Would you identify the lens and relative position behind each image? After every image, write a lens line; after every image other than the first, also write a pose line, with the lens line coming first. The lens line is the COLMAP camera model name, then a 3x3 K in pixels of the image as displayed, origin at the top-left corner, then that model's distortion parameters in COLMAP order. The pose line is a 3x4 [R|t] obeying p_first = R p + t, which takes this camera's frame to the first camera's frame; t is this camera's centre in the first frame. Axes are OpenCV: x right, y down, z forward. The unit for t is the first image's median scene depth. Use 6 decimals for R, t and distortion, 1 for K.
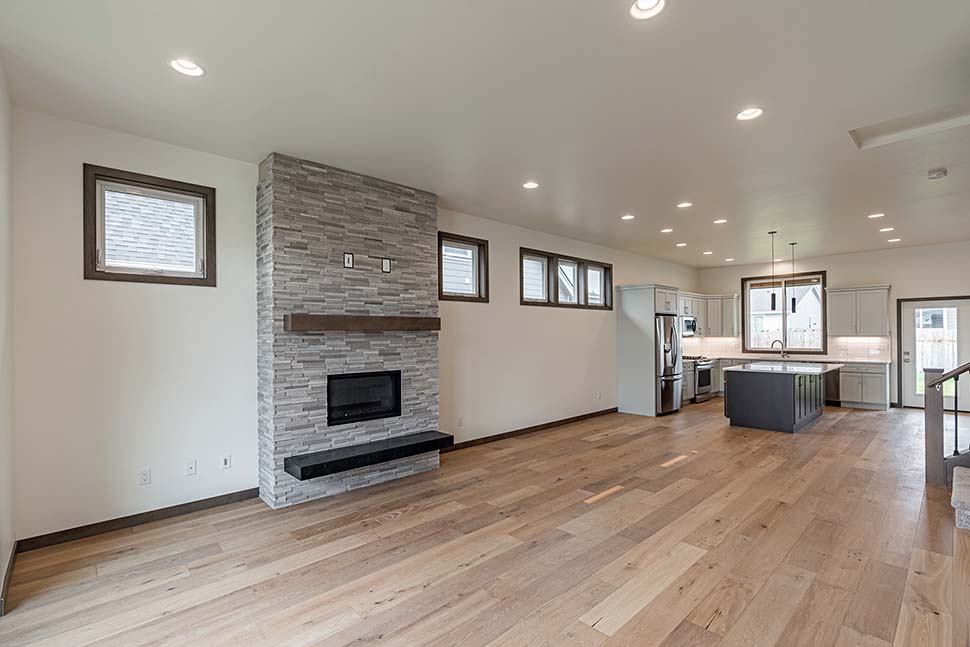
lens RADIAL K [[440.8, 0, 484.0], [0, 440.8, 334.6], [0, 0, 1]] dist [-0.004963, -0.000431]
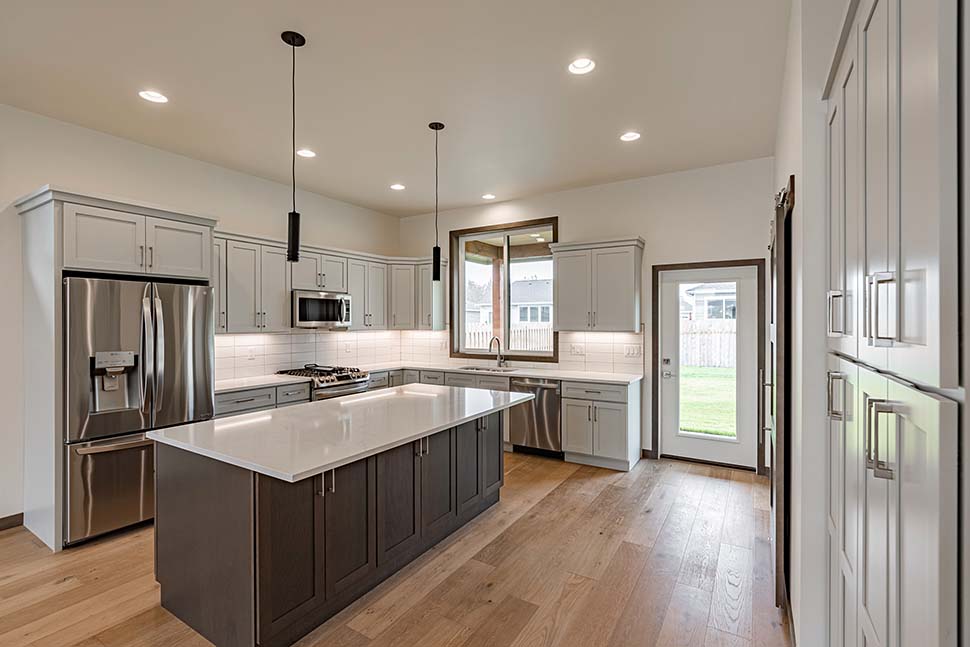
lens RADIAL K [[443.0, 0, 486.2], [0, 443.0, 321.5], [0, 0, 1]] dist [-0.003537, -0.000324]
pose [[0.962924, 0.007584, 0.269667, 1.066109], [-0.006937, 0.999970, -0.003354, -0.010875], [-0.269684, 0.001359, 0.962948, 0.932366]]
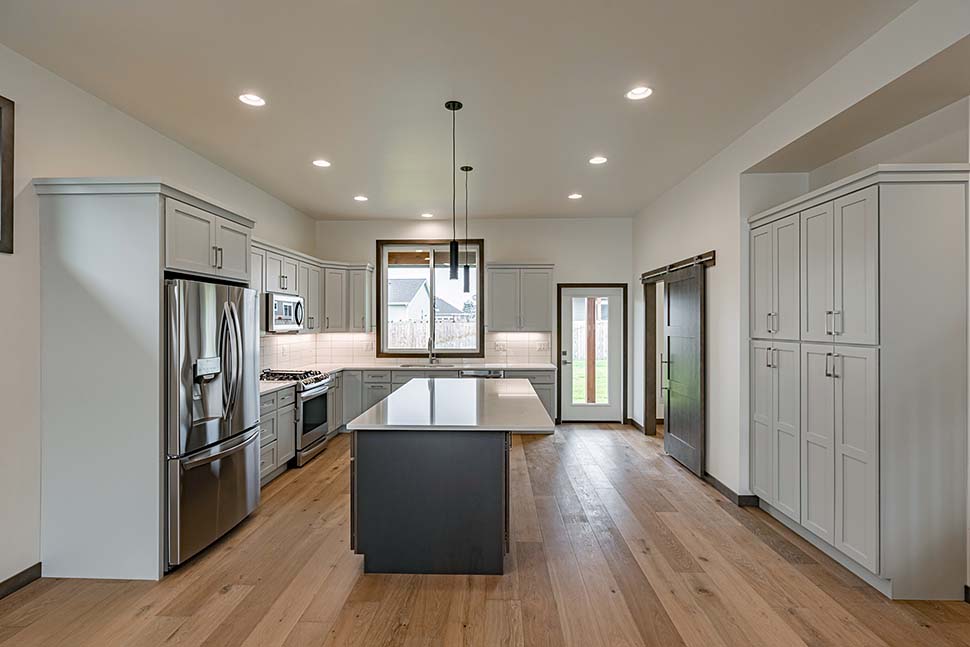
lens RADIAL K [[443.0, 0, 486.2], [0, 443.0, 321.5], [0, 0, 1]] dist [-0.003537, -0.000324]
pose [[0.698433, 0.009716, 0.715610, 0.540703], [-0.004827, 0.999949, -0.008866, -0.012501], [-0.715659, 0.002738, 0.698444, 0.994649]]
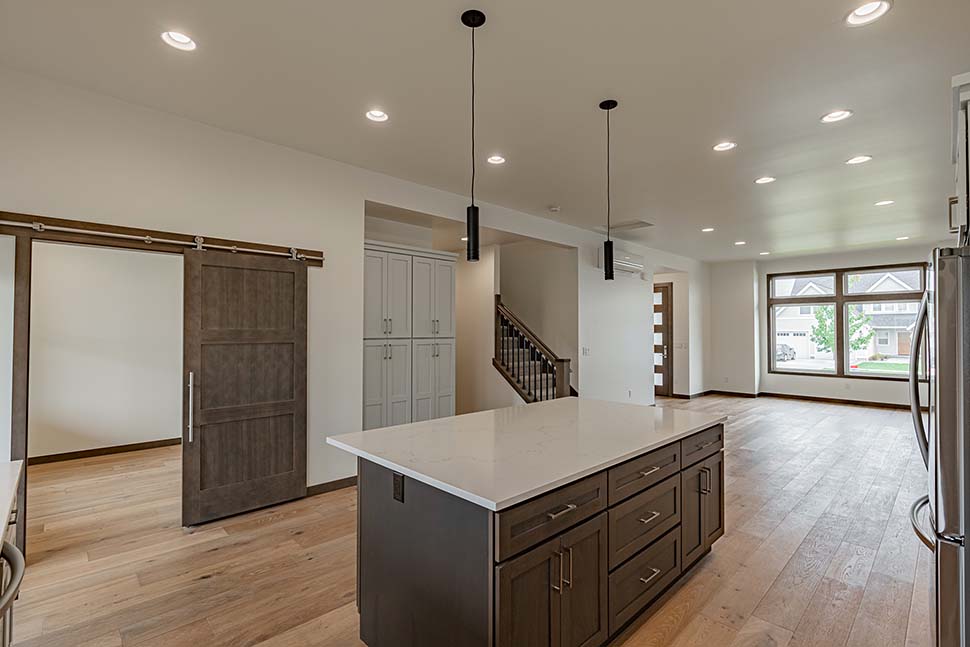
lens RADIAL K [[443.0, 0, 486.2], [0, 443.0, 321.5], [0, 0, 1]] dist [-0.003537, -0.000324]
pose [[-0.999869, 0.011189, -0.011682, 1.175017], [0.011489, 0.999598, -0.025923, -0.001071], [0.011388, -0.026054, -0.999596, 2.154865]]
